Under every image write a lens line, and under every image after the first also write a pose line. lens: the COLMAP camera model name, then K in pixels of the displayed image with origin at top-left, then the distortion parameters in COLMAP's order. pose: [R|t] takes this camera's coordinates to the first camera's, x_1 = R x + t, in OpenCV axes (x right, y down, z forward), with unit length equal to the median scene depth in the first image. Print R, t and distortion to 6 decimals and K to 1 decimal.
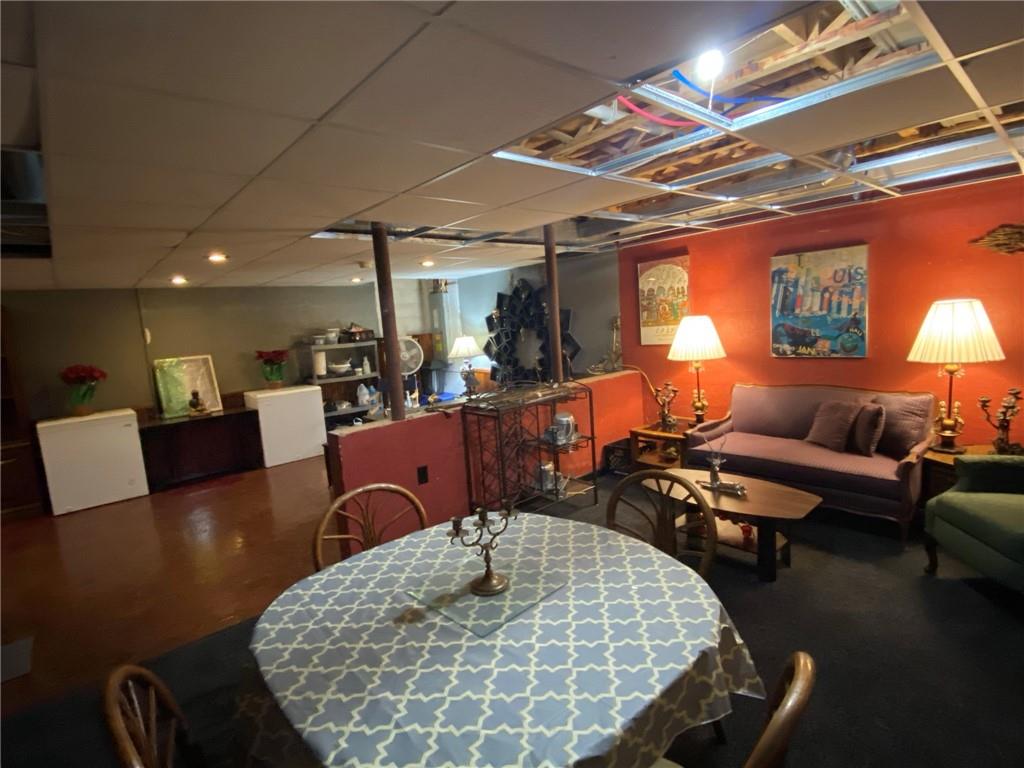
lens RADIAL K [[506.3, 0, 511.9], [0, 506.3, 384.4], [0, 0, 1]] dist [0.002562, 0.000141]
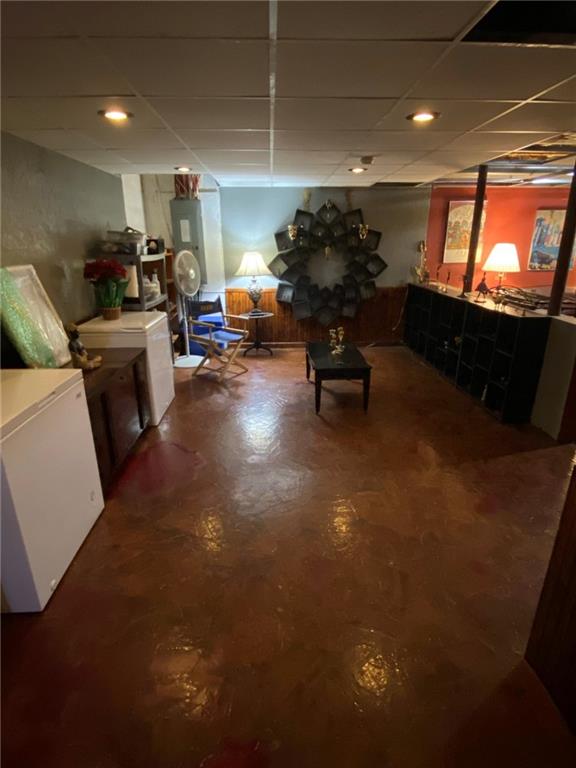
lens RADIAL K [[414.6, 0, 289.6], [0, 414.6, 384.4], [0, 0, 1]] dist [-0.014484, -0.000995]
pose [[0.612826, -0.193770, 0.766093, -0.968345], [0.065066, 0.978551, 0.195459, -0.000252], [-0.787535, -0.069935, 0.612289, 0.626271]]
